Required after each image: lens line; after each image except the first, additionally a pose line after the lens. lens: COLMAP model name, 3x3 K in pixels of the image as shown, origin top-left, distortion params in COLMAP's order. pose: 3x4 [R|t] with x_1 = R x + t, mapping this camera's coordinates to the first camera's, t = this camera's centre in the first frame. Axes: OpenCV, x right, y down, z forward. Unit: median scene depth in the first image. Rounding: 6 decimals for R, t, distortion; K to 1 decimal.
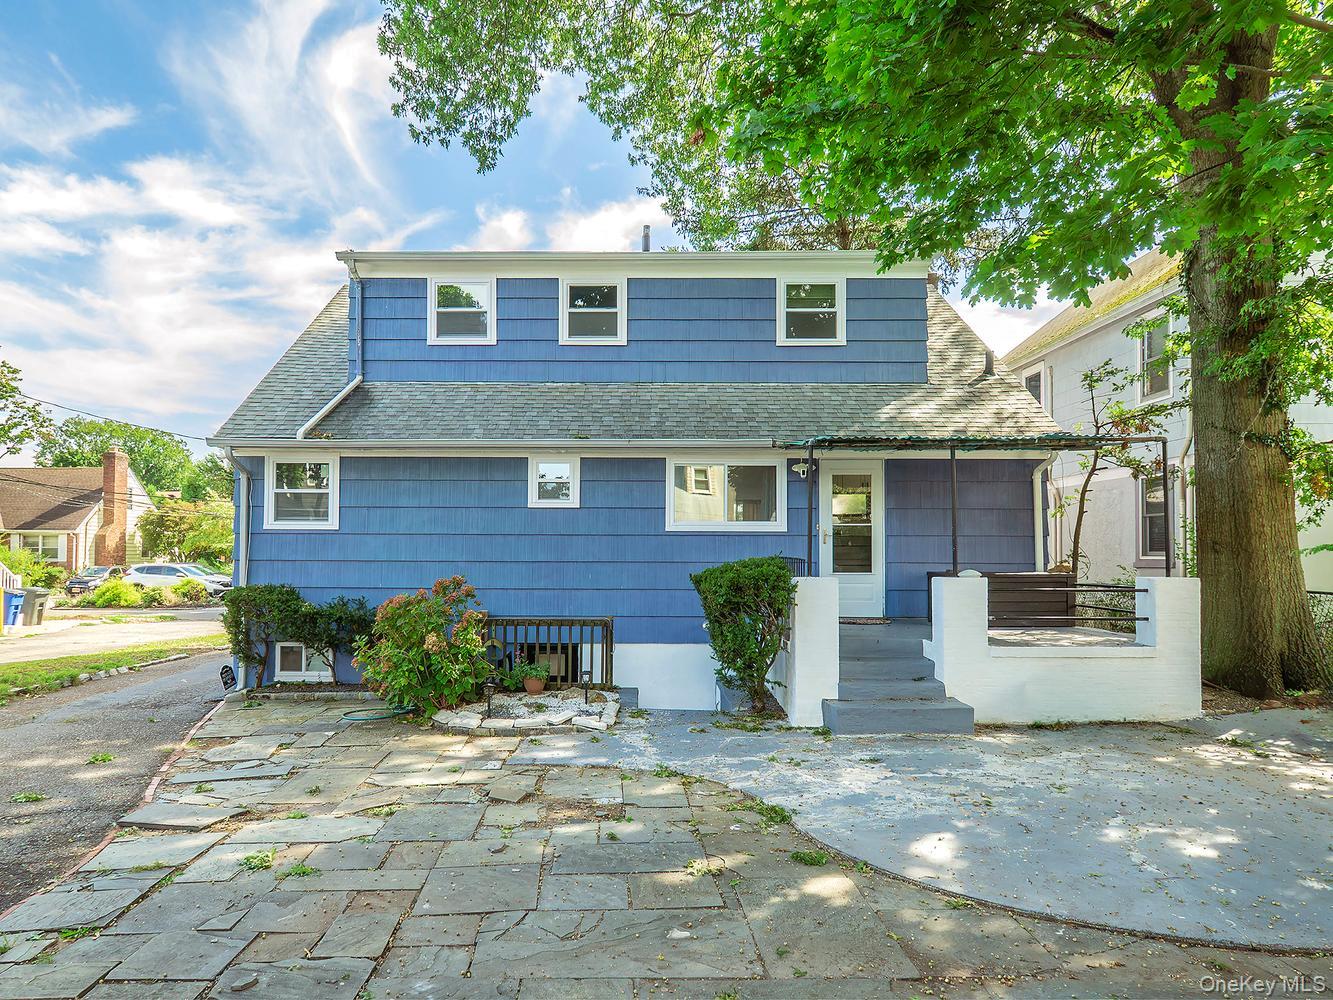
lens RADIAL K [[863.5, 0, 666.5], [0, 863.5, 500.0], [0, 0, 1]] dist [0.001736, 0.000997]
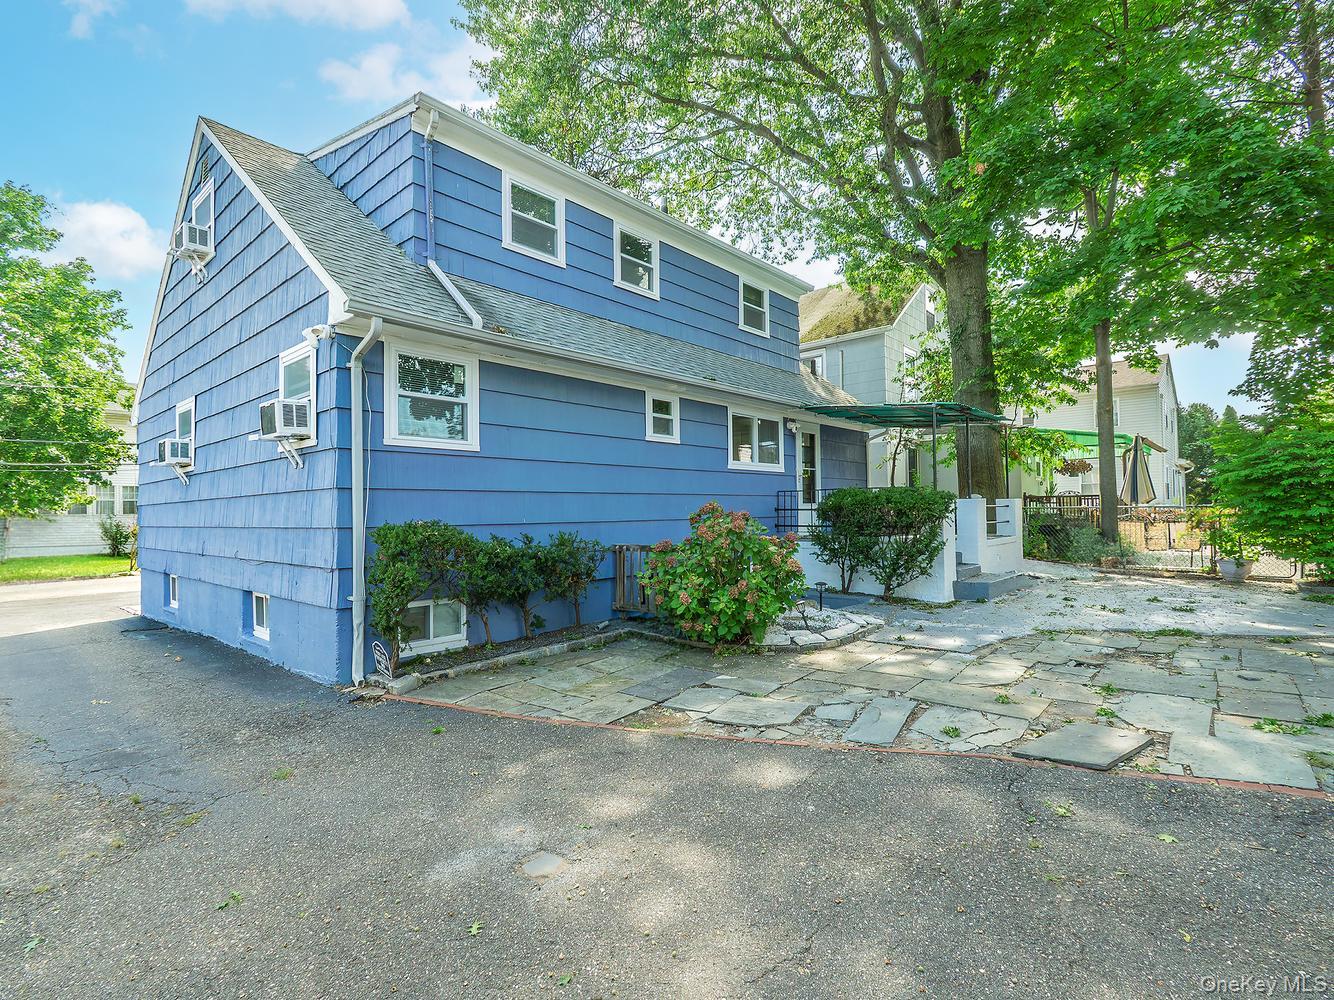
lens RADIAL K [[641.4, 0, 667.0], [0, 641.4, 500.0], [0, 0, 1]] dist [-0.001353, 0.000052]
pose [[0.664463, 0.001207, 0.747320, -0.709144], [-0.016980, 0.999765, 0.013483, 0.068187], [-0.747128, -0.021648, 0.664328, 0.489231]]
